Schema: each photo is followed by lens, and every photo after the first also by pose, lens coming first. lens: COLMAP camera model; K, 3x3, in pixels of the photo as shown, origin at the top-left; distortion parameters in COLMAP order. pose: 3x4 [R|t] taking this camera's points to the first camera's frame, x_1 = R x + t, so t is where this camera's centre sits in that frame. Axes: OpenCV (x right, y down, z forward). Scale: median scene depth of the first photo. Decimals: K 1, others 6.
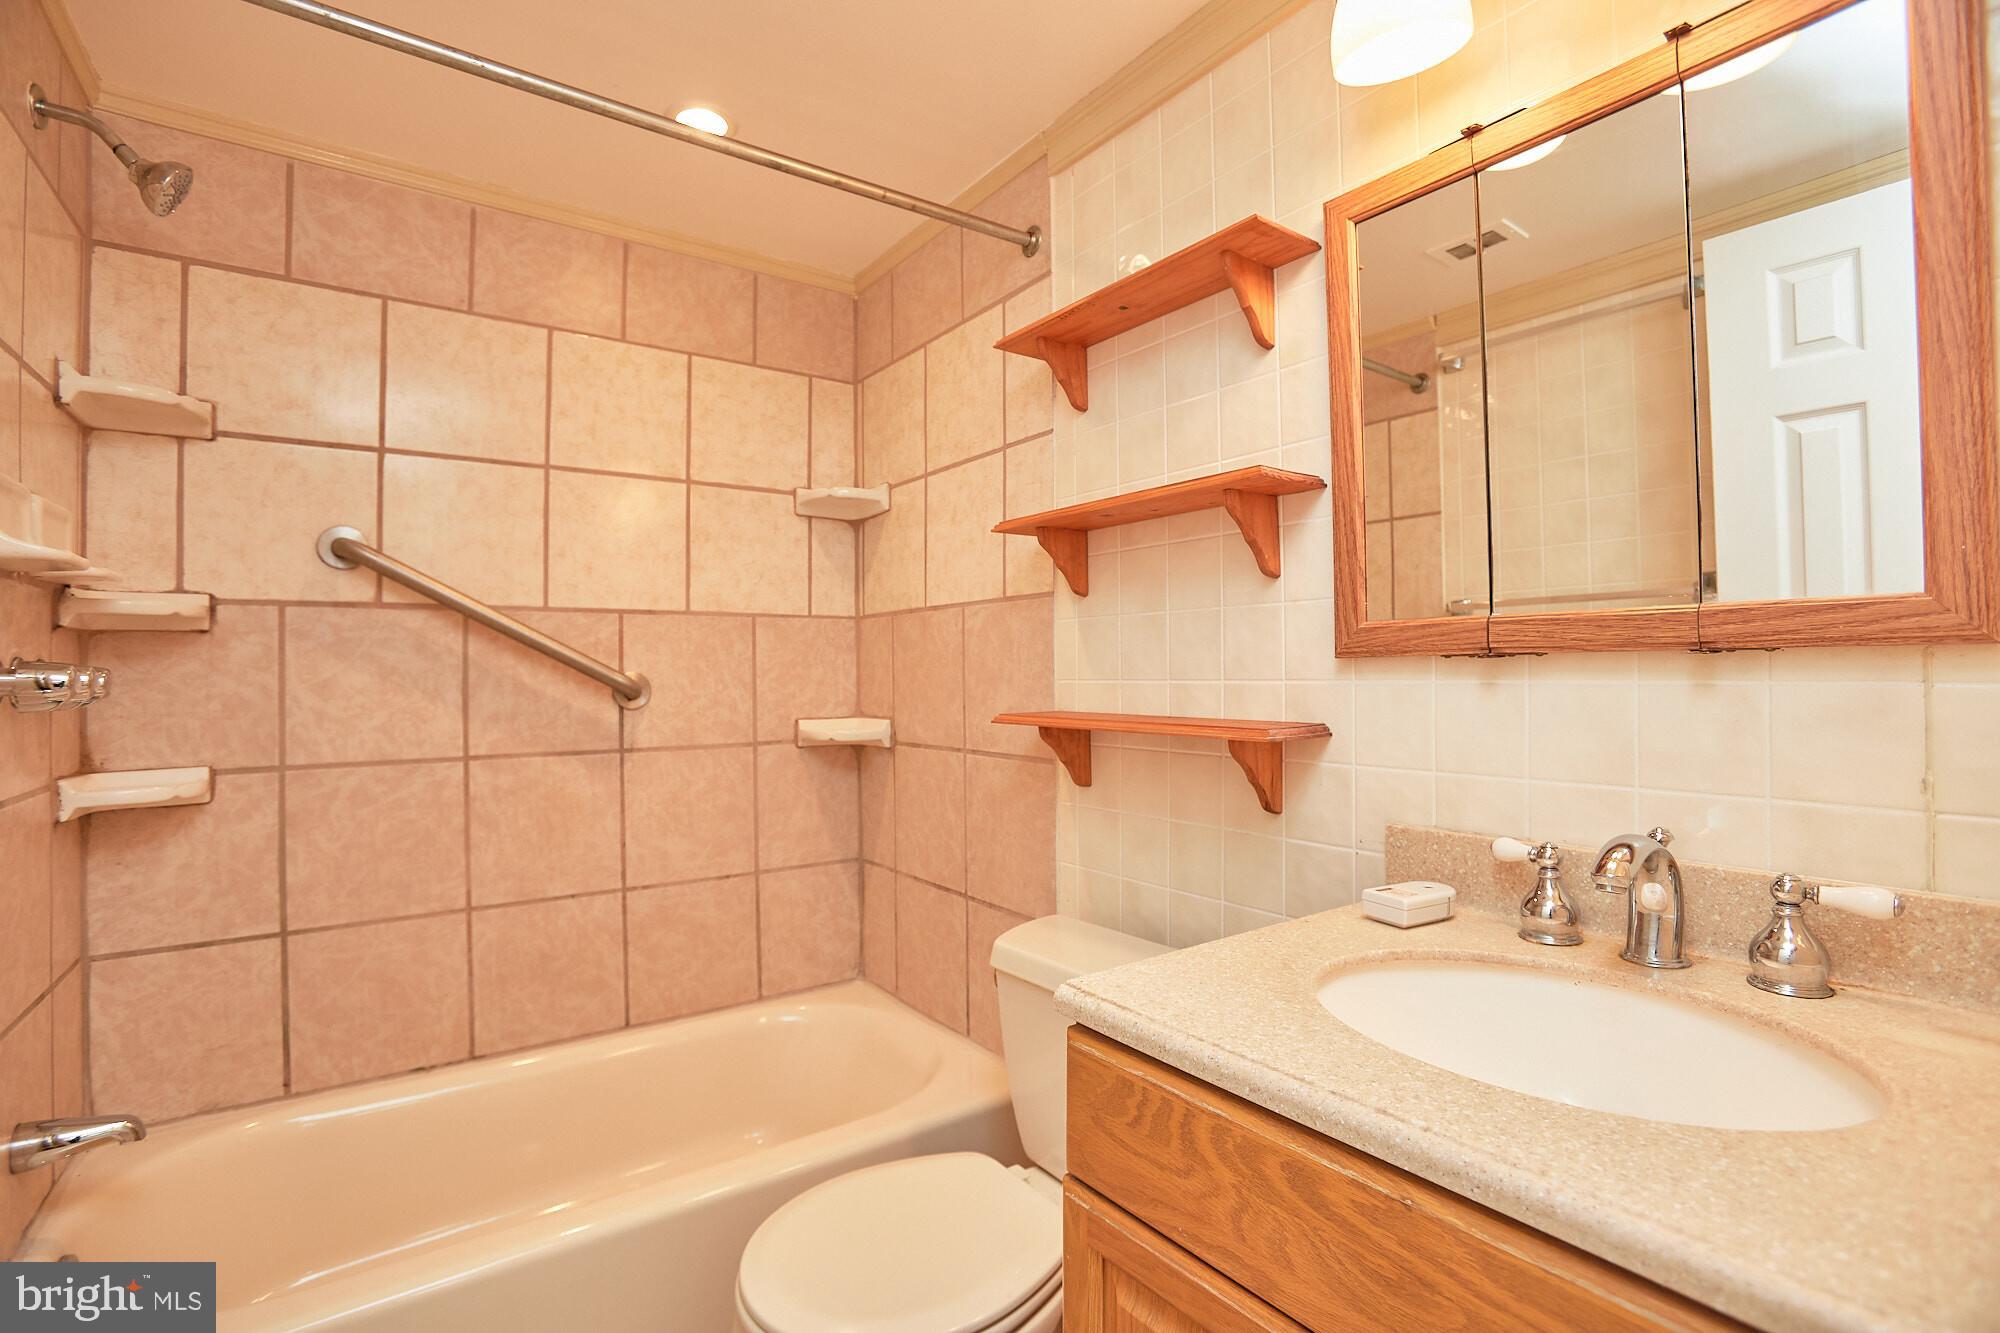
lens RADIAL K [[910.1, 0, 997.5], [0, 910.1, 665.4], [0, 0, 1]] dist [-0.073271, 0.026239]
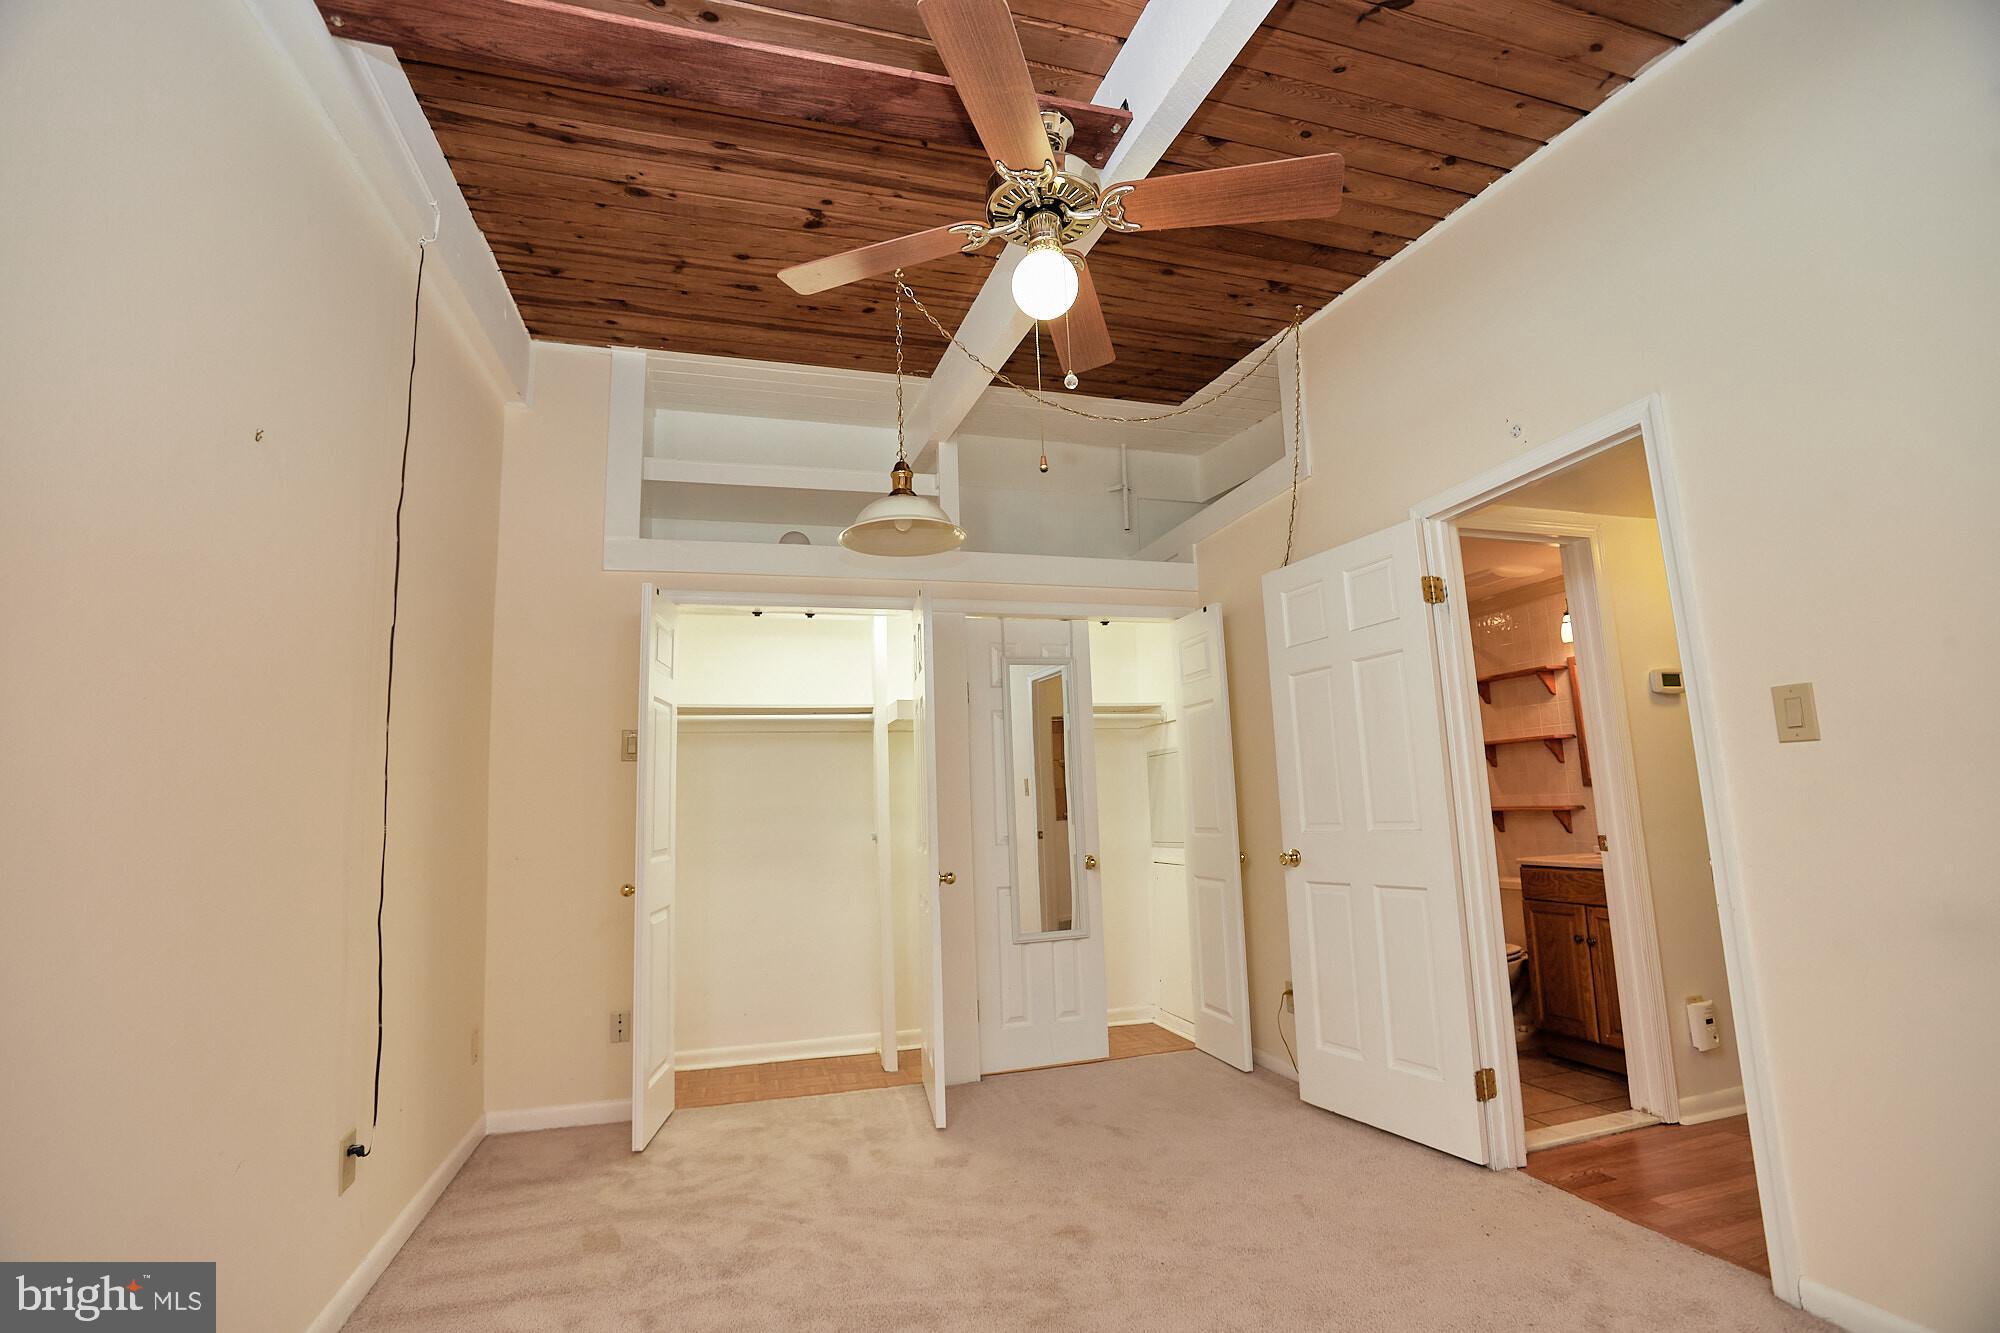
lens RADIAL K [[910.1, 0, 997.5], [0, 910.1, 665.4], [0, 0, 1]] dist [-0.073271, 0.026239]
pose [[0.948487, -0.074389, -0.307960, -0.804488], [0.032834, 0.989890, -0.137988, -0.084713], [0.315111, 0.120768, 0.941340, -3.500074]]
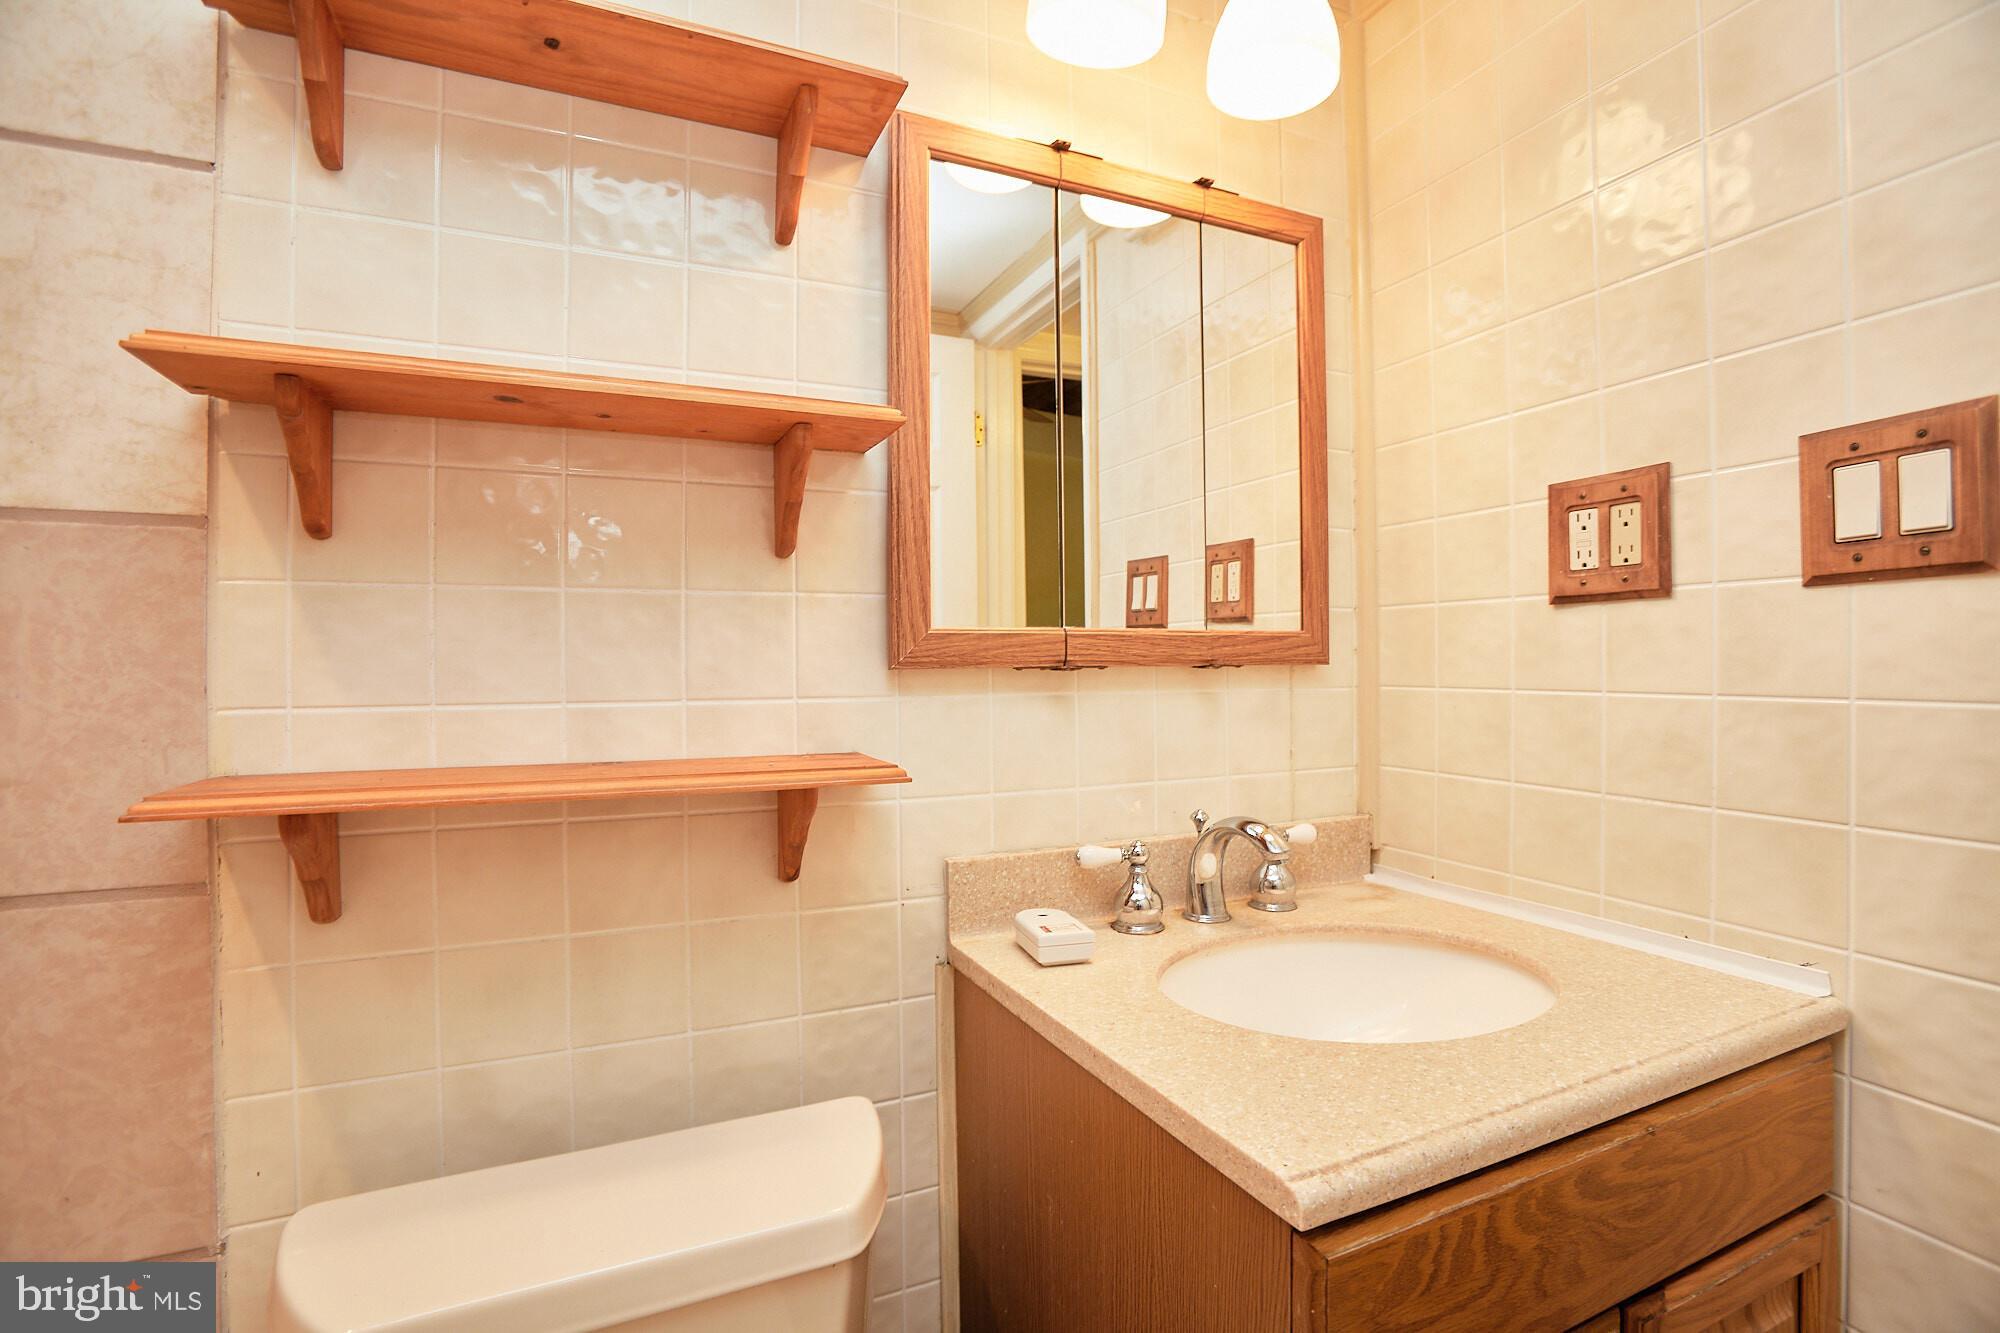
lens RADIAL K [[910.1, 0, 997.5], [0, 910.1, 665.4], [0, 0, 1]] dist [-0.073271, 0.026239]
pose [[0.207326, 0.006846, 0.978248, -0.437079], [-0.003198, 0.999975, -0.006320, -0.007027], [-0.978267, -0.001818, 0.207343, 0.800294]]
